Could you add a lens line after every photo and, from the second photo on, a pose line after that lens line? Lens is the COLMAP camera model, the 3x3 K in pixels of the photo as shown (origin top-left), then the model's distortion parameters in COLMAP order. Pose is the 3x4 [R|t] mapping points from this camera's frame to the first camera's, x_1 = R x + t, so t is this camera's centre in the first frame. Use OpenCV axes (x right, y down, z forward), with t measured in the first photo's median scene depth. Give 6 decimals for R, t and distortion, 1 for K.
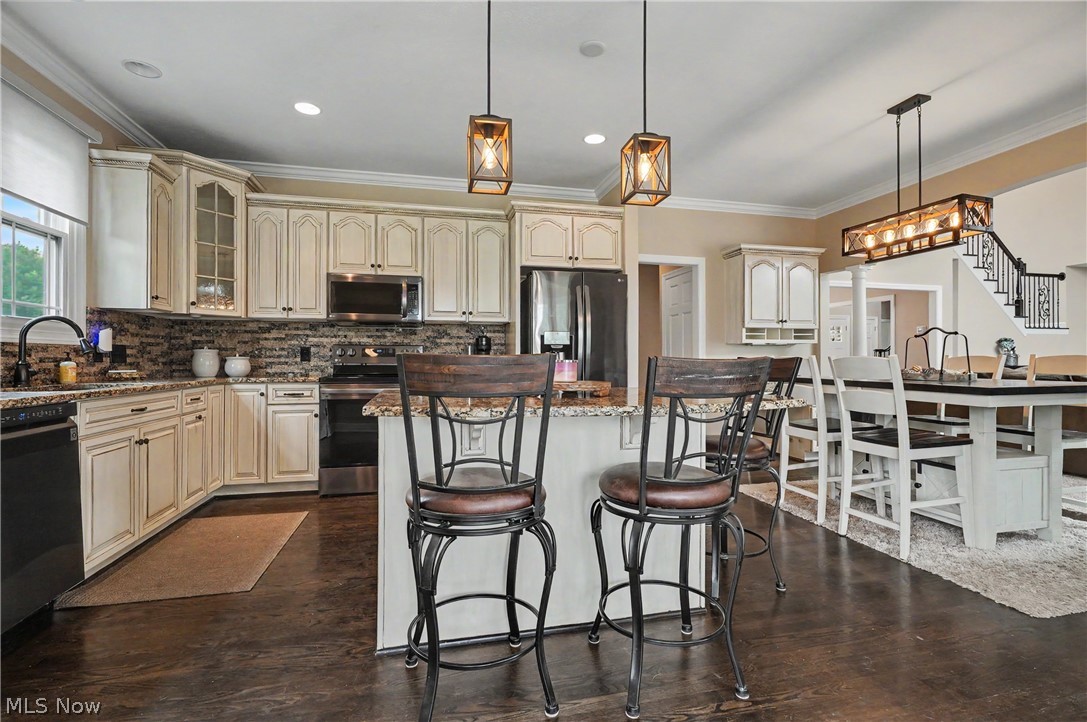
lens RADIAL K [[500.3, 0, 543.5], [0, 500.3, 361.0], [0, 0, 1]] dist [0.000216, 0.000341]
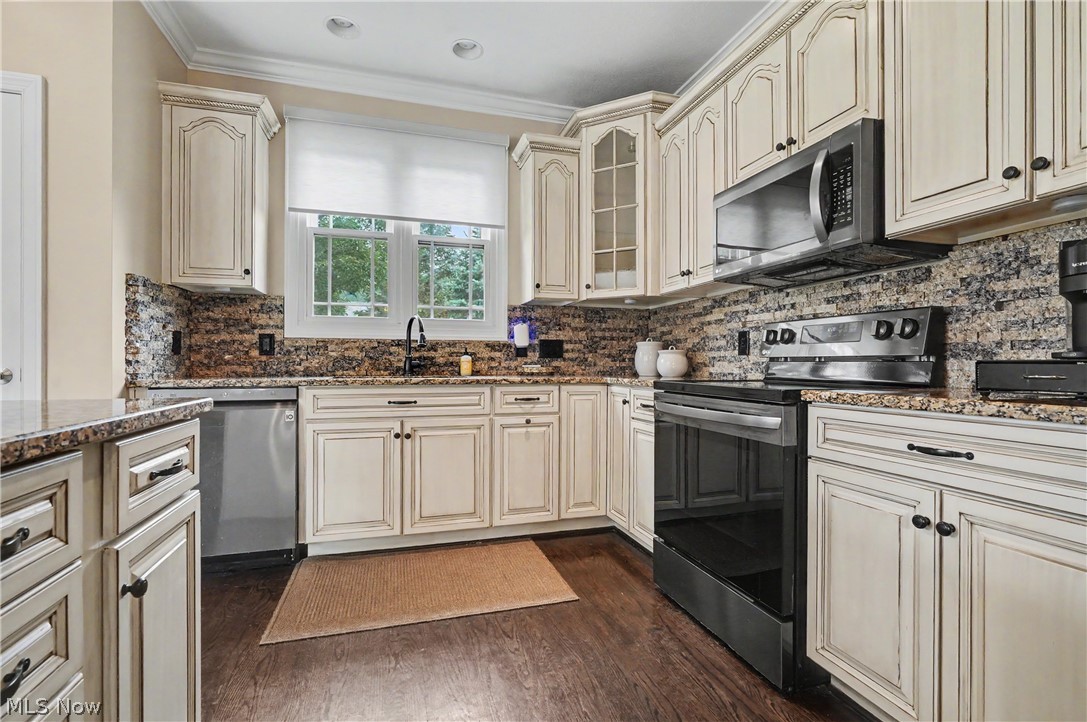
lens RADIAL K [[500.3, 0, 543.5], [0, 500.3, 361.0], [0, 0, 1]] dist [0.000216, 0.000341]
pose [[0.047997, -0.005957, -0.998830, 0.127229], [-0.004737, 0.999970, -0.006192, 0.014260], [0.998836, 0.005029, 0.047967, 0.847651]]
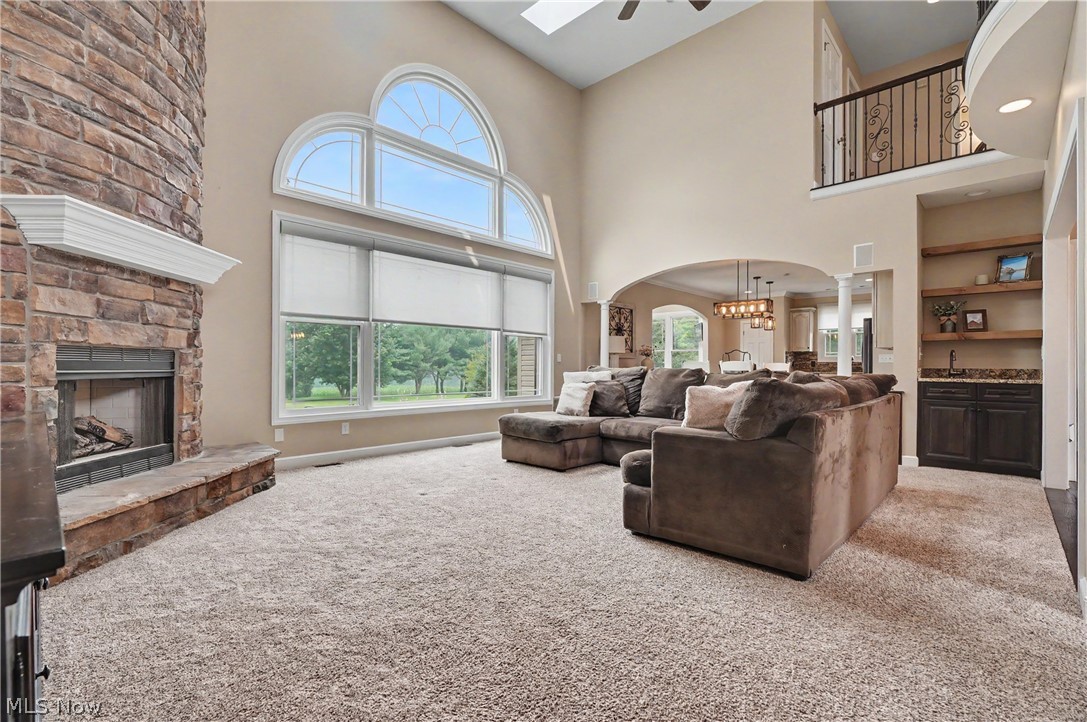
lens RADIAL K [[492.1, 0, 539.9], [0, 492.1, 364.8], [0, 0, 1]] dist [-0.012635, -0.000143]
pose [[-0.845617, -0.010699, -0.533683, 2.285634], [-0.011582, 0.999931, -0.001695, 0.016678], [0.533664, 0.004747, -0.845683, 2.064388]]
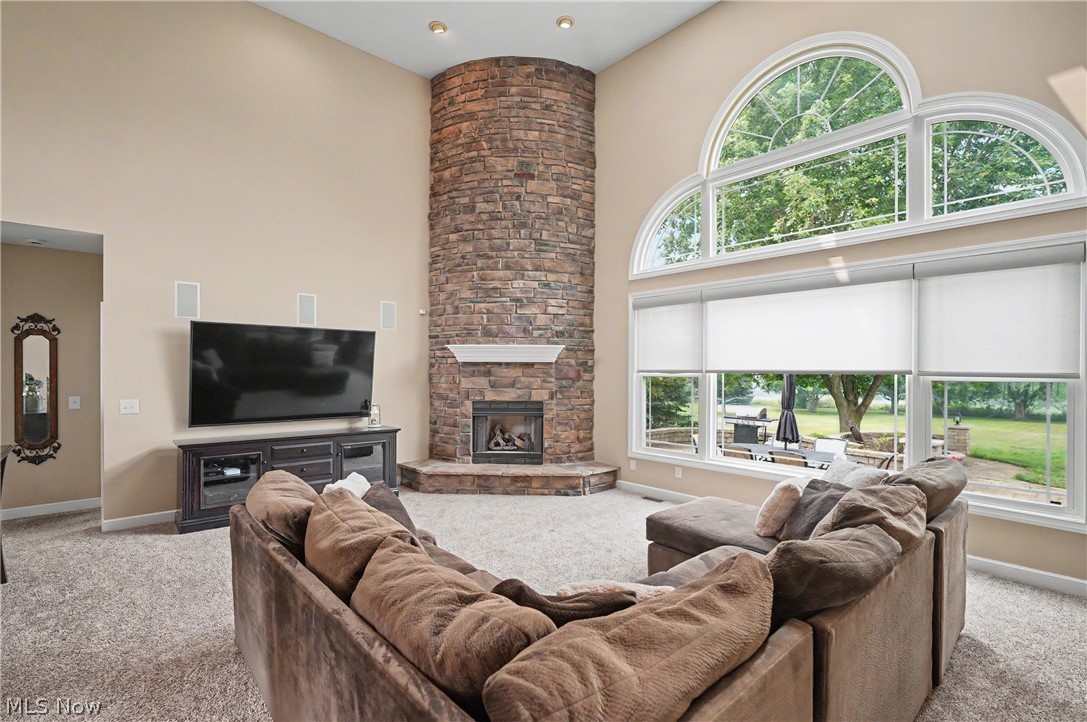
lens RADIAL K [[492.1, 0, 539.9], [0, 492.1, 364.8], [0, 0, 1]] dist [-0.012635, -0.000143]
pose [[-0.463579, 0.000146, 0.886056, 0.915850], [0.000857, 1.000000, 0.000283, -0.127440], [-0.886055, 0.000890, -0.463579, 1.692725]]
